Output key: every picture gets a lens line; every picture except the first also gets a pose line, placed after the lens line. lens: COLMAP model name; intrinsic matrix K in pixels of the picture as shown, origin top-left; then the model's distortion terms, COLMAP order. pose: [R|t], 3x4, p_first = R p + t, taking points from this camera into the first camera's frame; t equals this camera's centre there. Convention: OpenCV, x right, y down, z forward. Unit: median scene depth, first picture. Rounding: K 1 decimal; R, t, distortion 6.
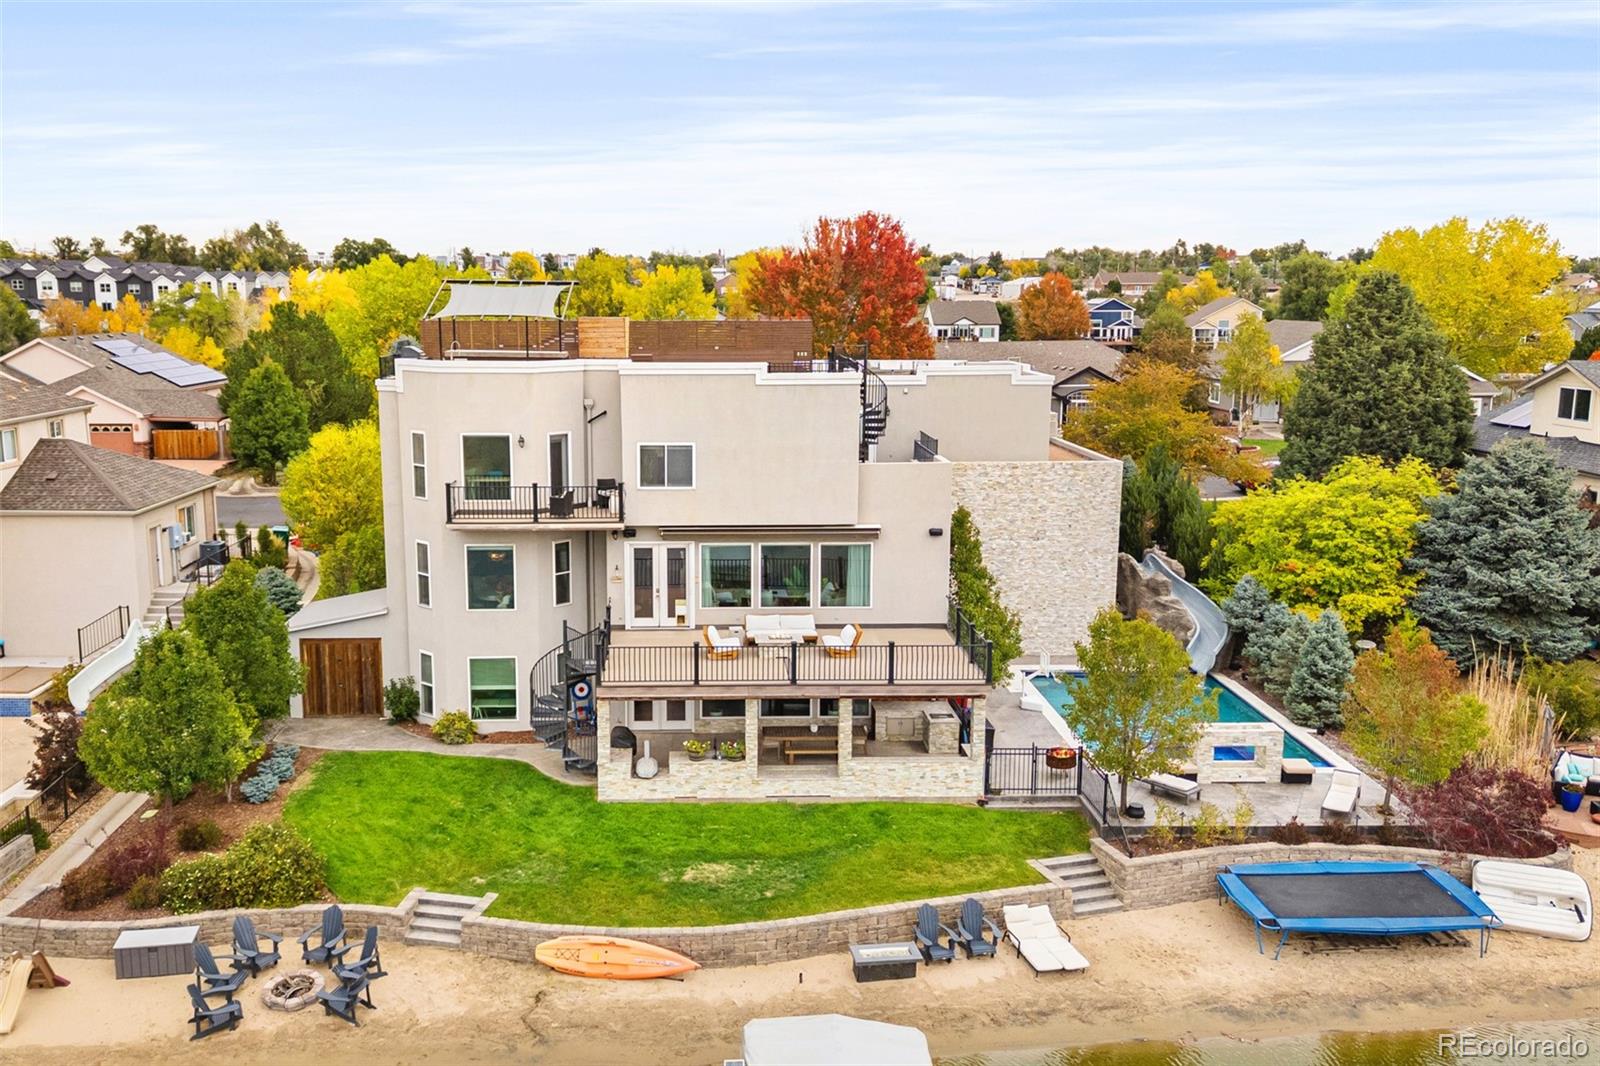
lens RADIAL K [[1401.6, 0, 718.2], [0, 1401.6, 534.4], [0, 0, 1]] dist [0.097353, -0.146310]
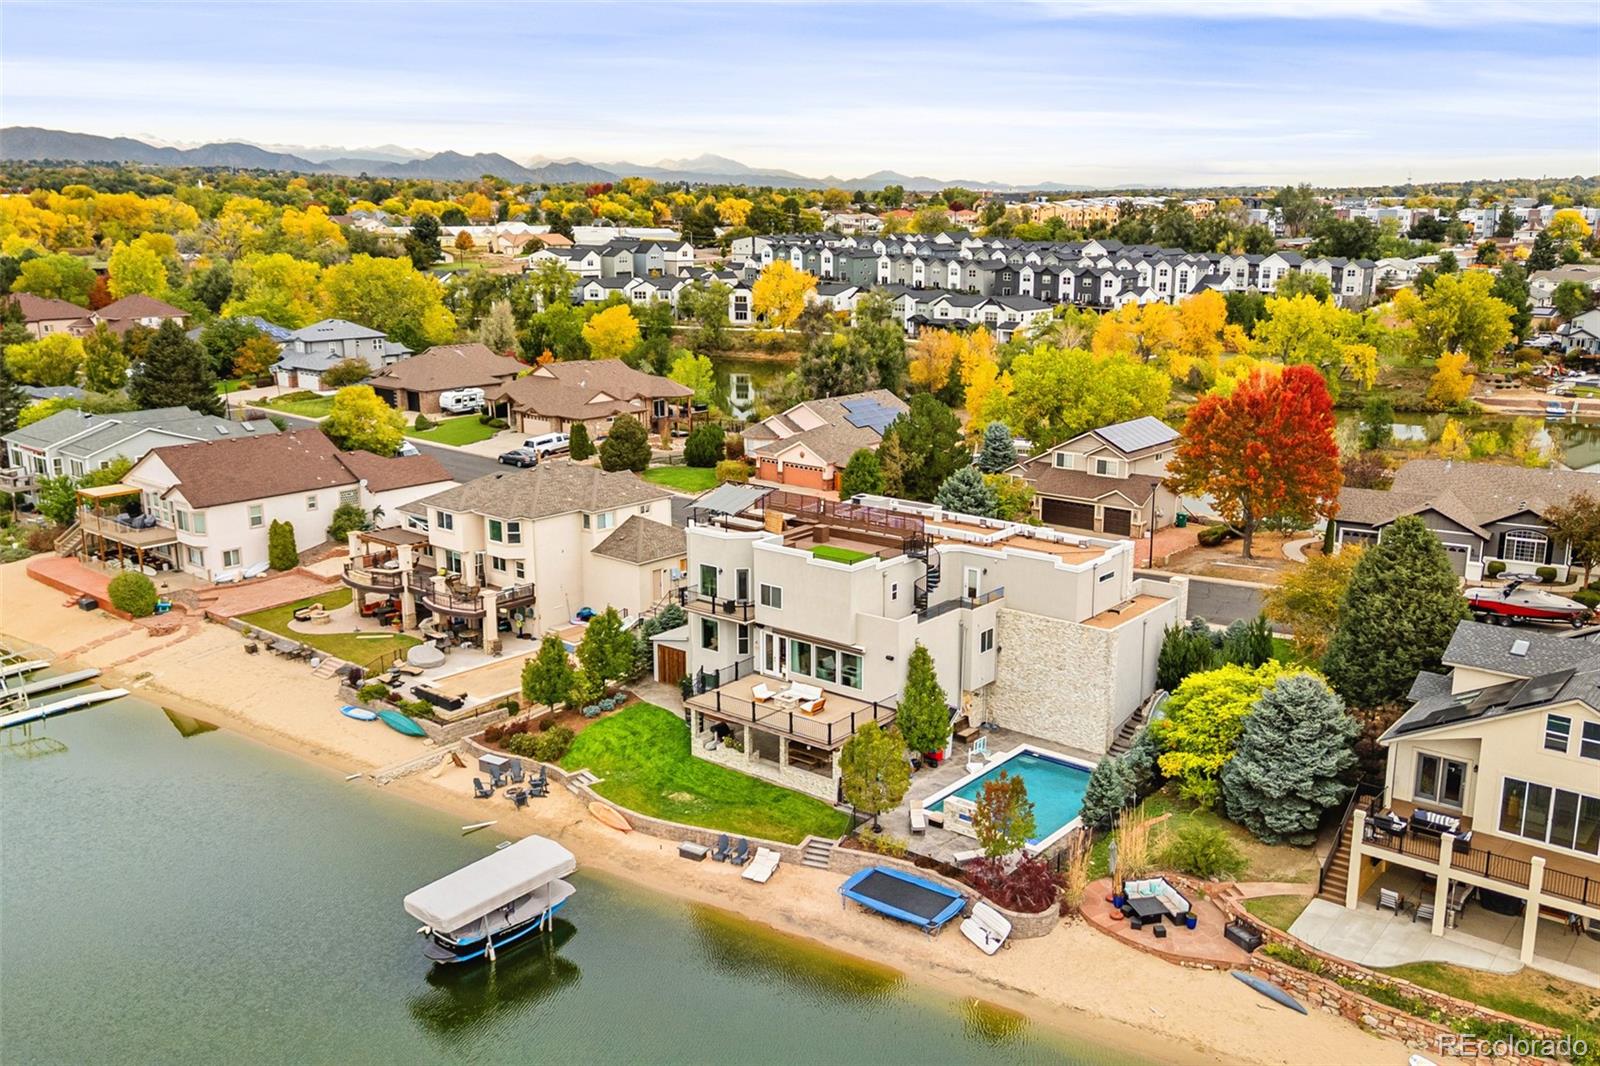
lens RADIAL K [[1394.8, 0, 800.0], [0, 1394.8, 533.0], [0, 0, 1]] dist [0.044495, -0.020819]
pose [[0.758991, 0.149881, -0.633615, 1.137158], [-0.112648, 0.988697, 0.098937, -0.312967], [0.641282, -0.003716, 0.767296, -0.422299]]
